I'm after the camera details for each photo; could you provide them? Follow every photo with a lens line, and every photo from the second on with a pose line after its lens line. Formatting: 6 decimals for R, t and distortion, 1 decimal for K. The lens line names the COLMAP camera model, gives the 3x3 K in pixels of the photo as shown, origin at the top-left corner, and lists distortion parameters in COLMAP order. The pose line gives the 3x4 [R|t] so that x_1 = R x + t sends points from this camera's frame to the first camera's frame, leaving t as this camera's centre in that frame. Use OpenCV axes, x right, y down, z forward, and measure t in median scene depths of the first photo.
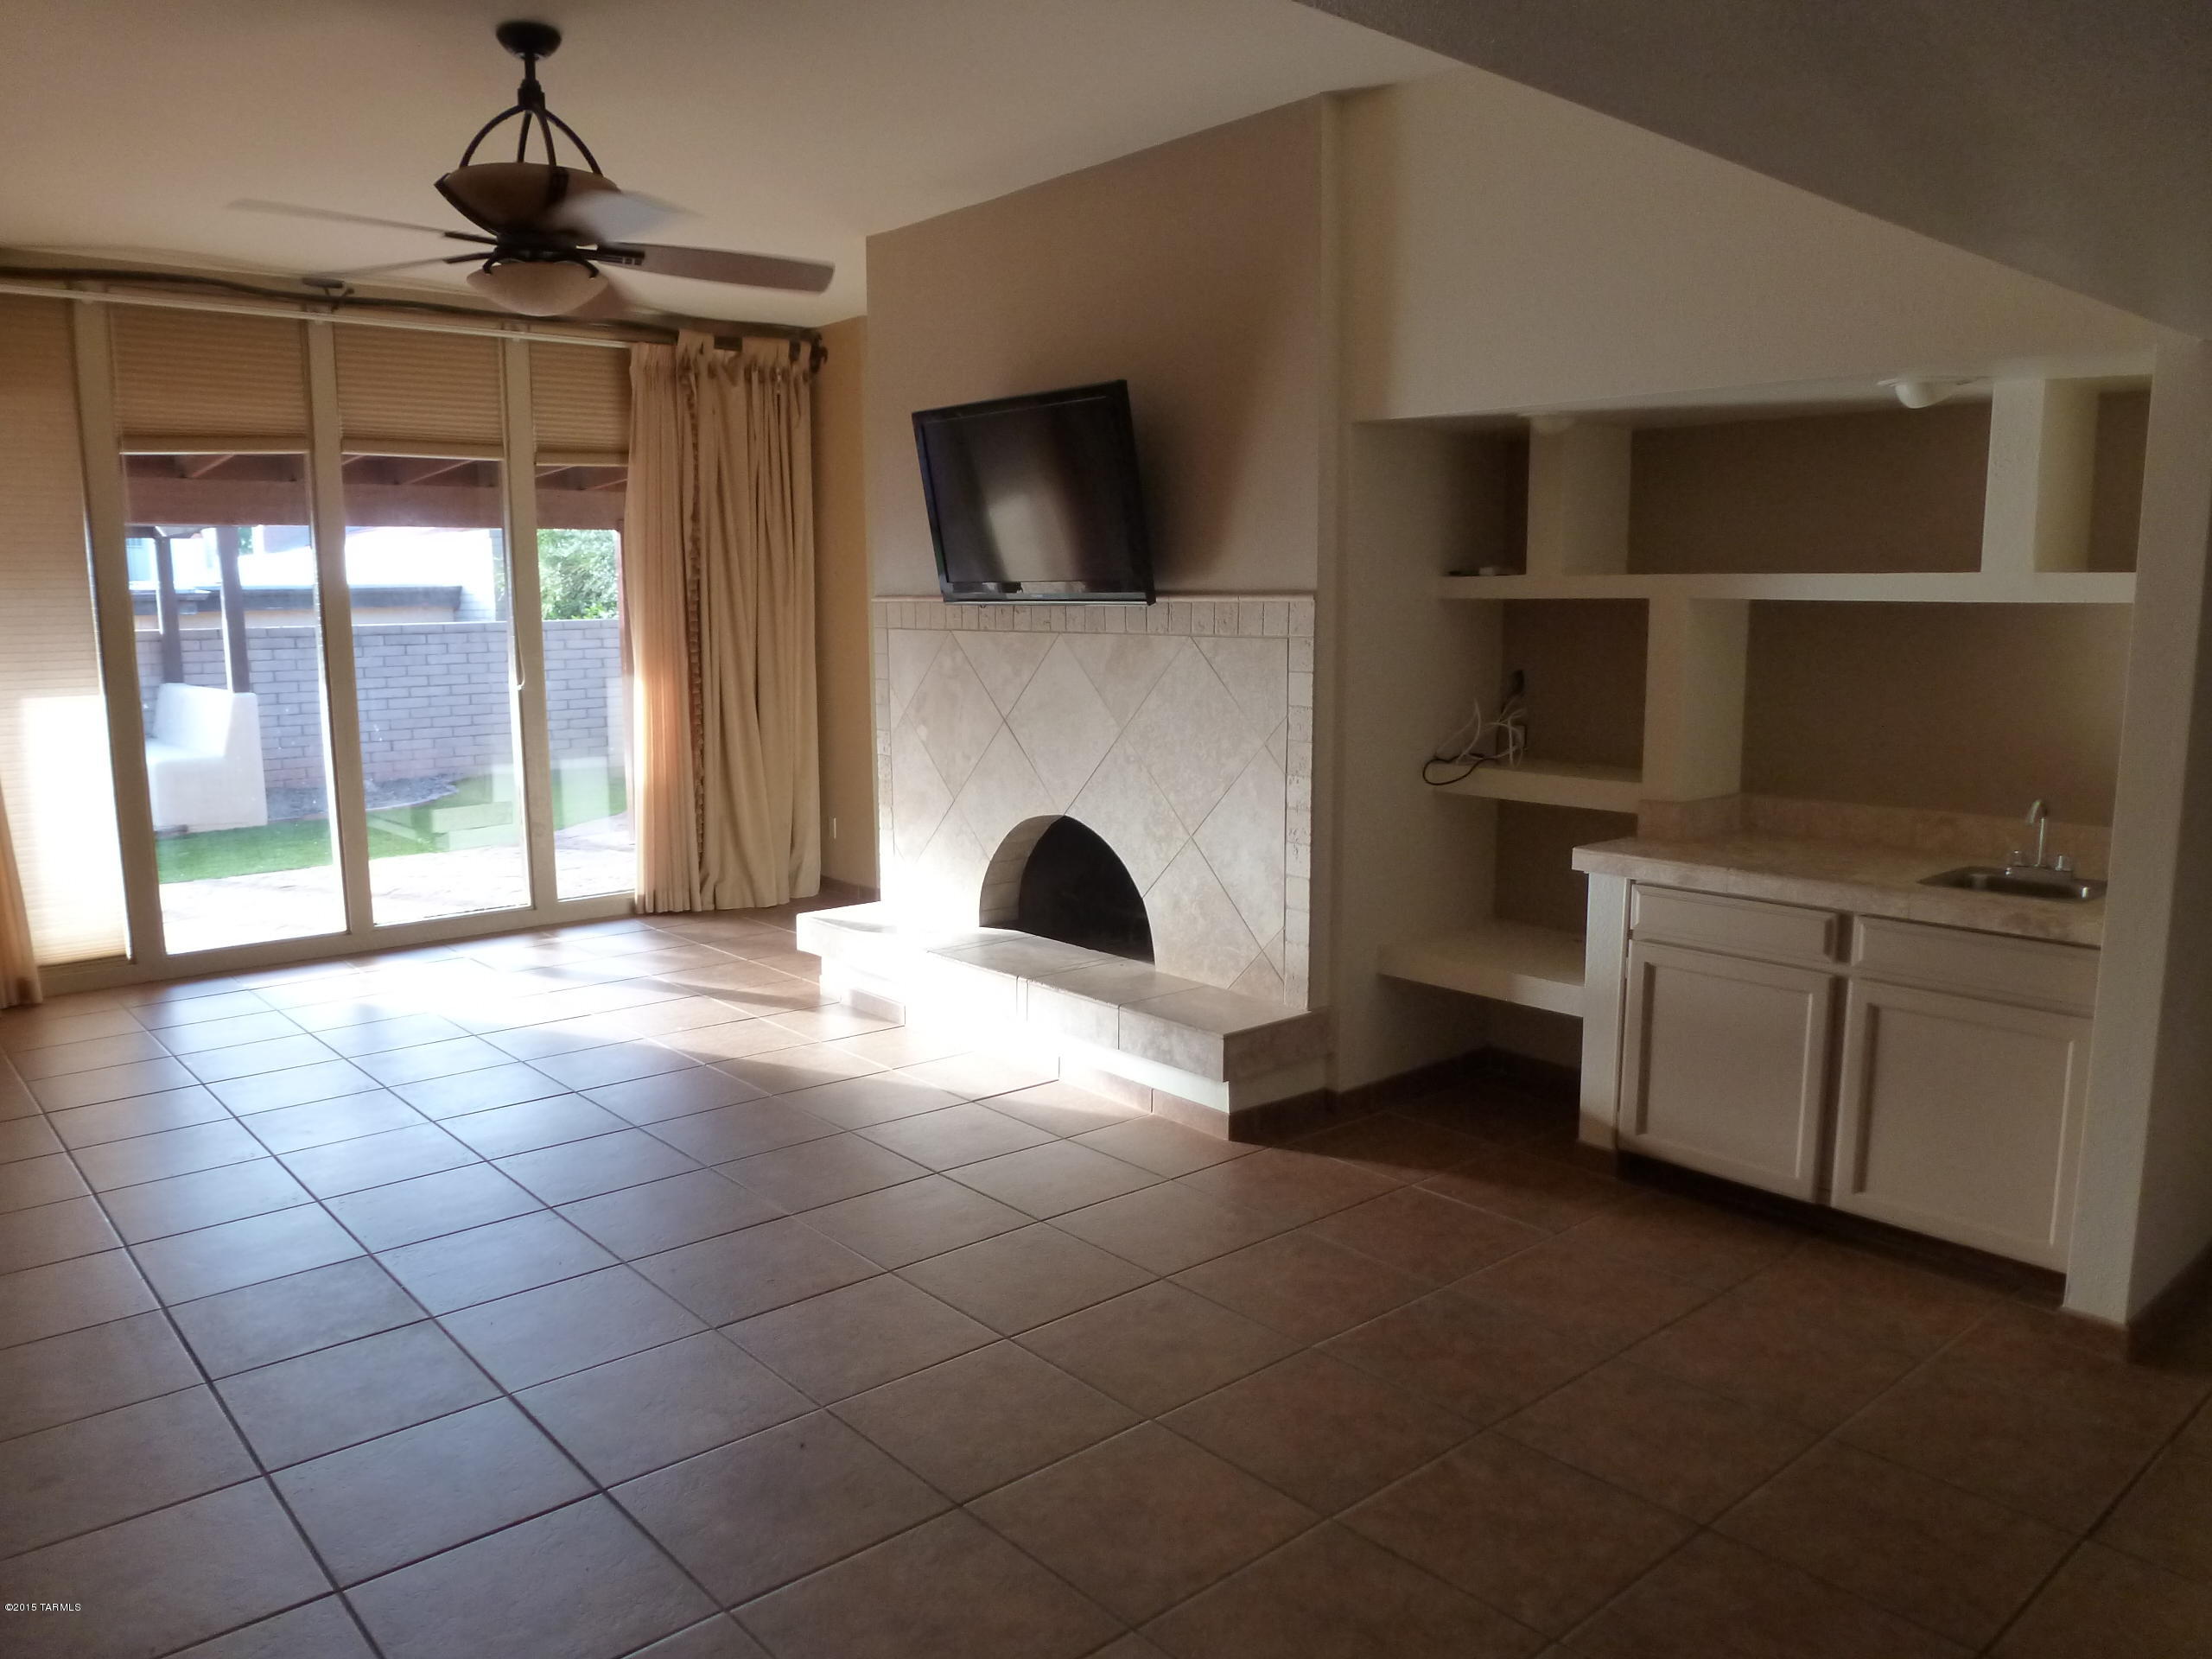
lens RADIAL K [[1585.8, 0, 1107.4], [0, 1585.8, 838.1], [0, 0, 1]] dist [-0.058395, 0.023202]
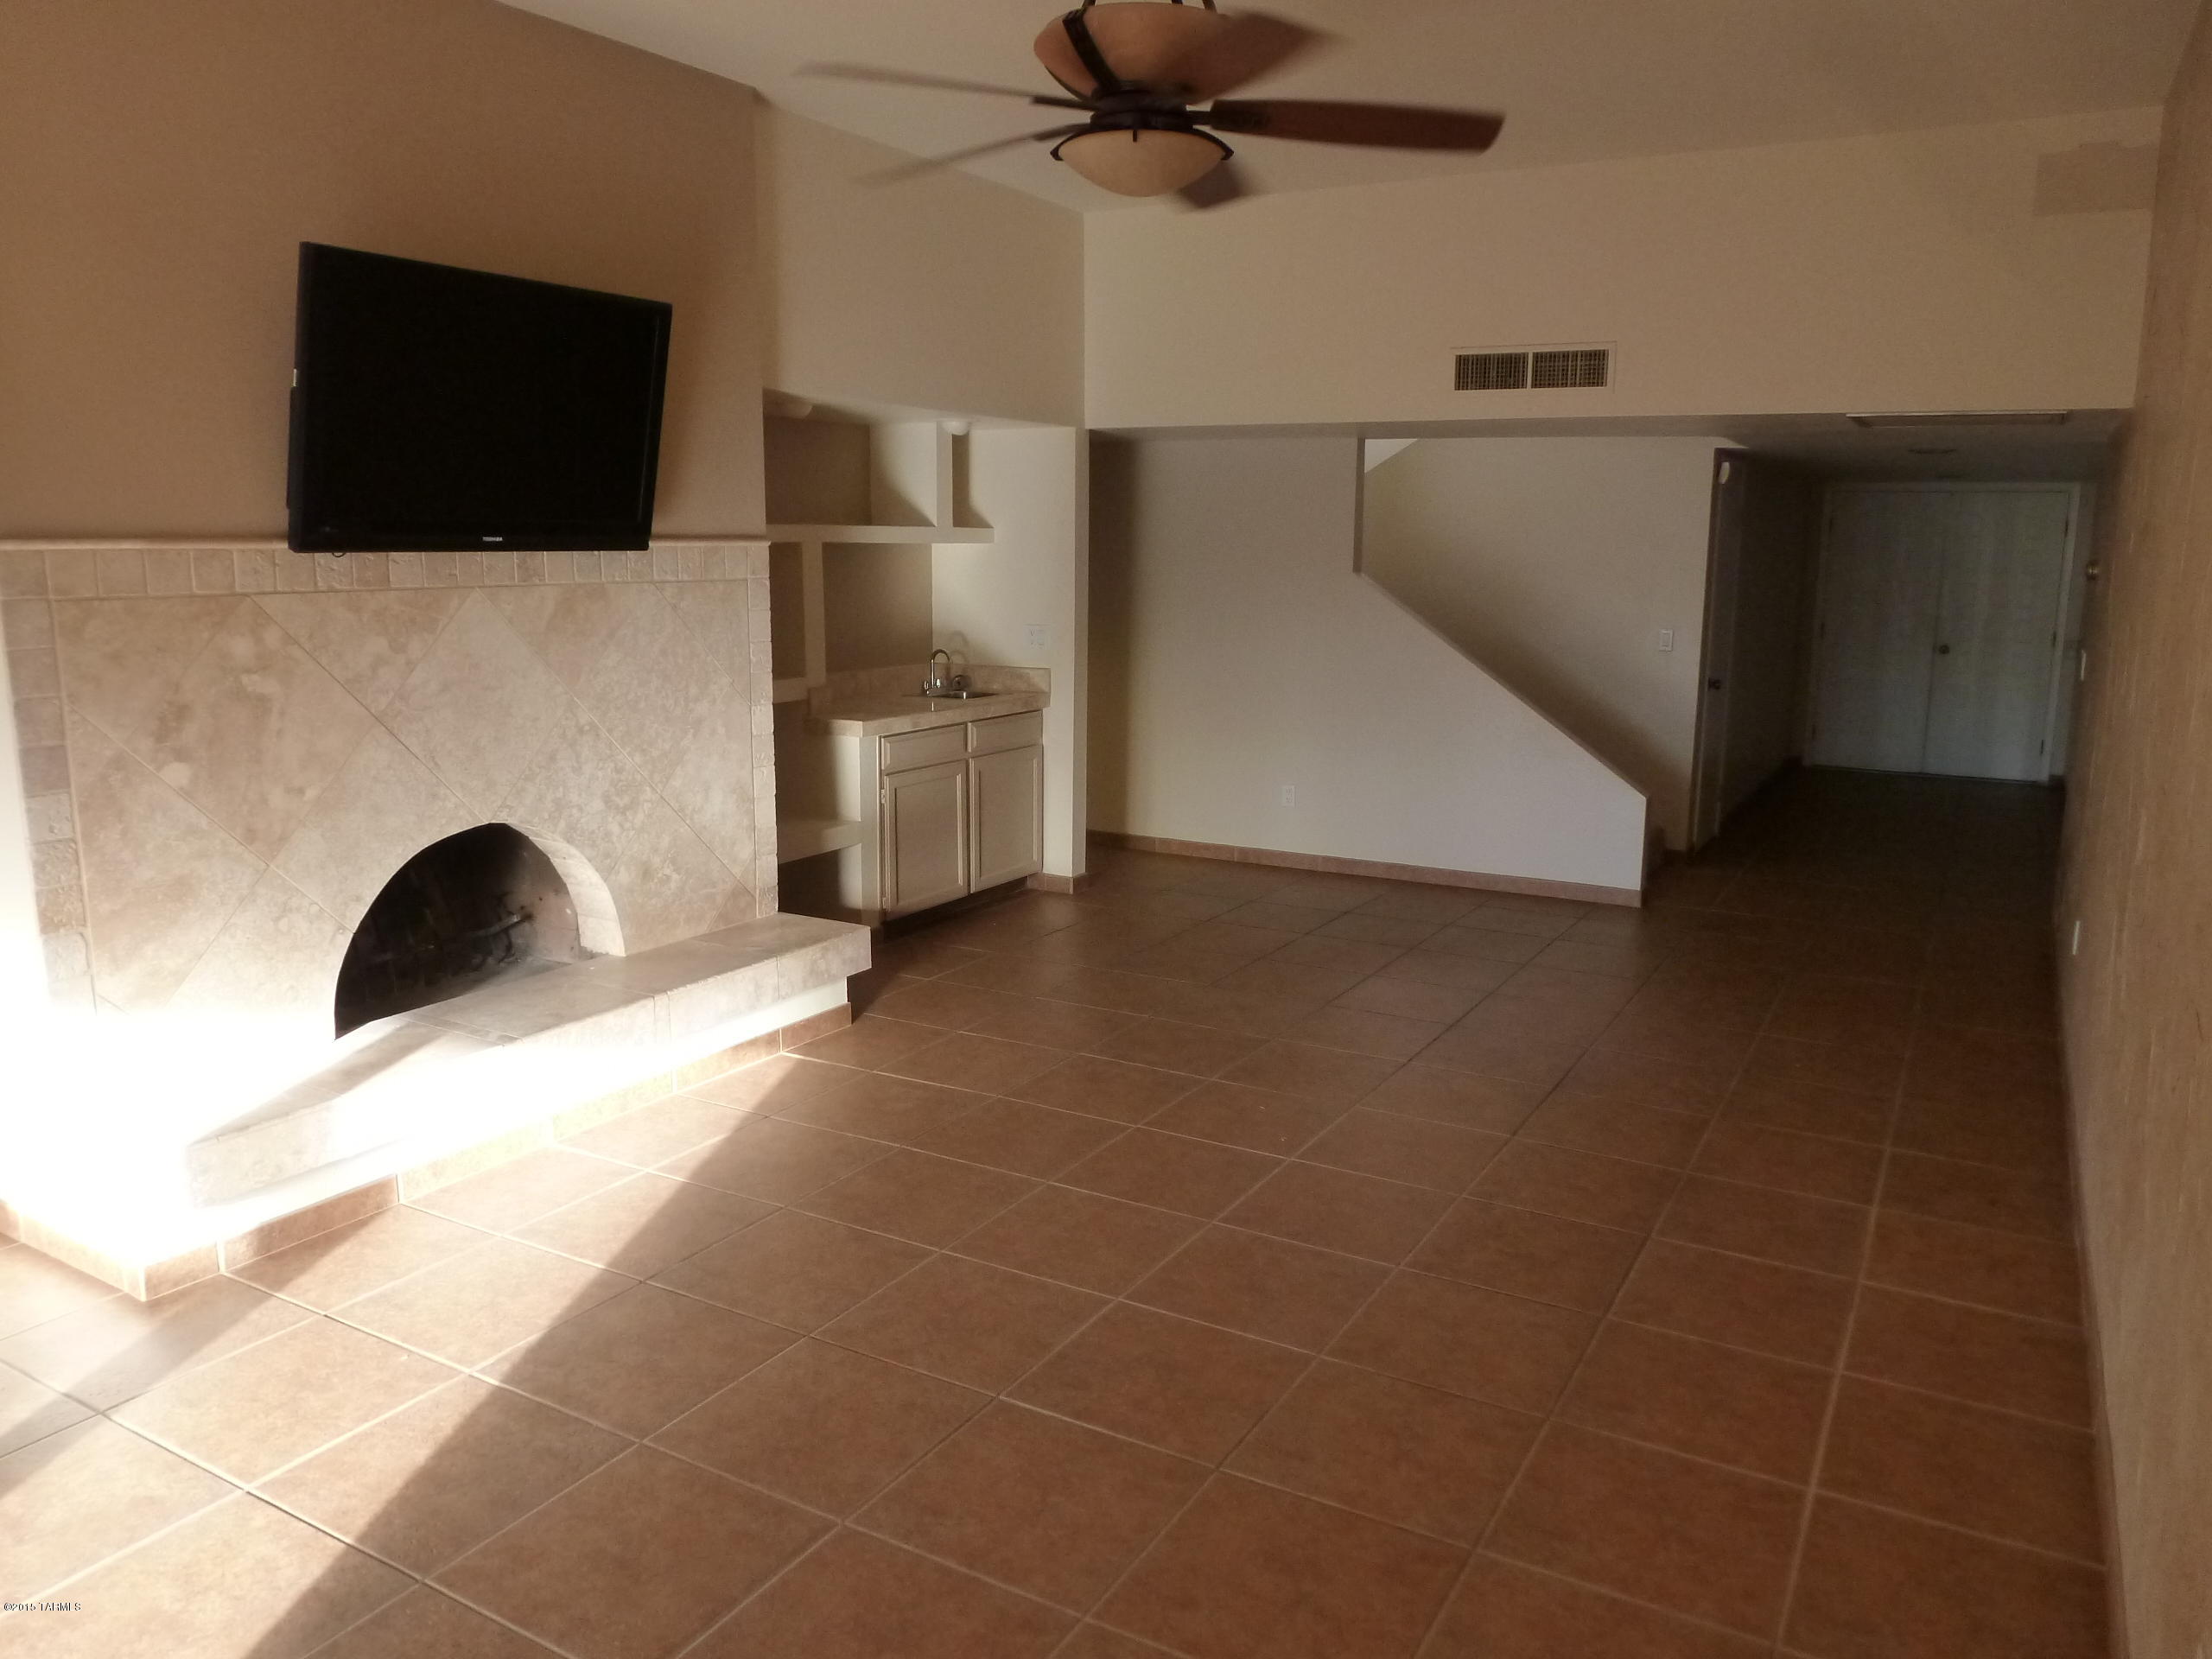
lens RADIAL K [[1585.8, 0, 1108.8], [0, 1585.8, 828.7], [0, 0, 1]] dist [-0.058395, 0.023202]
pose [[-0.320524, -0.167255, 0.932357, -0.920440], [0.137561, 0.965635, 0.220515, -0.152628], [-0.937199, 0.198936, -0.286502, 1.023624]]
